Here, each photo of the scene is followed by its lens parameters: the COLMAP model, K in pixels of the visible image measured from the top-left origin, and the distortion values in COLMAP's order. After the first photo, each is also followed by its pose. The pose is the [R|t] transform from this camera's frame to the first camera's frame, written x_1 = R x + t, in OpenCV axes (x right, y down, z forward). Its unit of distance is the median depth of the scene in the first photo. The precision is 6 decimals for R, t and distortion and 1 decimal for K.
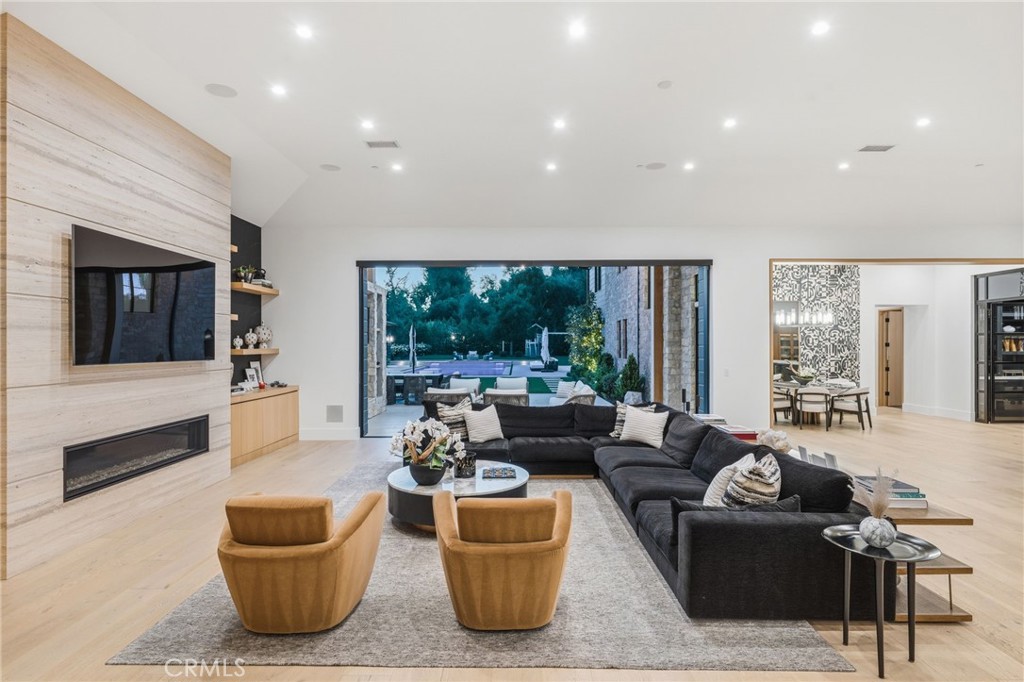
lens RADIAL K [[536.6, 0, 510.0], [0, 536.6, 342.7], [0, 0, 1]] dist [0.008081, 0.000861]
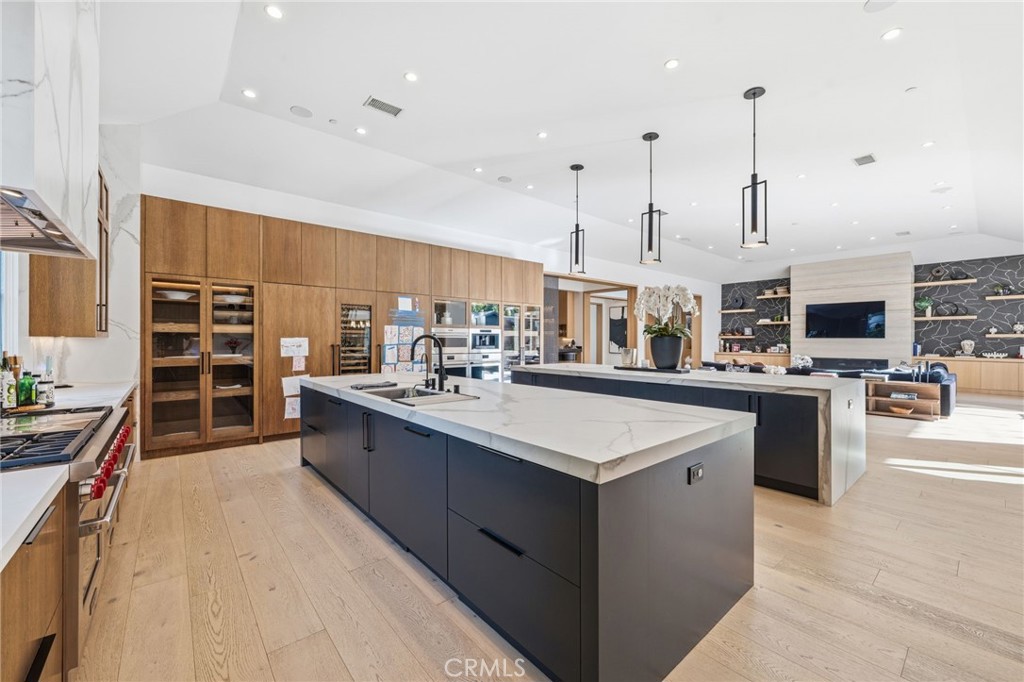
lens RADIAL K [[416.2, 0, 518.2], [0, 416.2, 339.2], [0, 0, 1]] dist [-0.001800, 0.000149]
pose [[-0.749509, -0.000845, -0.661994, 1.392585], [0.000918, 0.999997, -0.002317, 0.026151], [0.661994, -0.002344, -0.749506, 0.896351]]
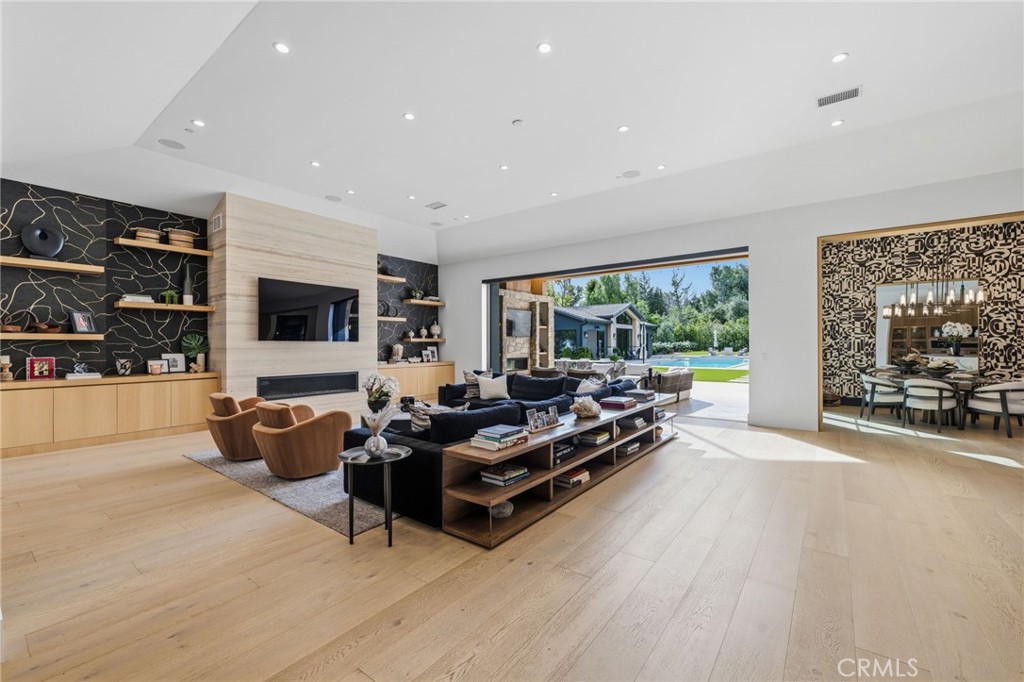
lens RADIAL K [[416.2, 0, 510.9], [0, 416.2, 344.4], [0, 0, 1]] dist [-0.001800, 0.000149]
pose [[0.806591, -0.003009, -0.591102, 0.482101], [0.004491, 0.999989, 0.001038, 0.027850], [0.591093, -0.003492, 0.806596, 0.106631]]
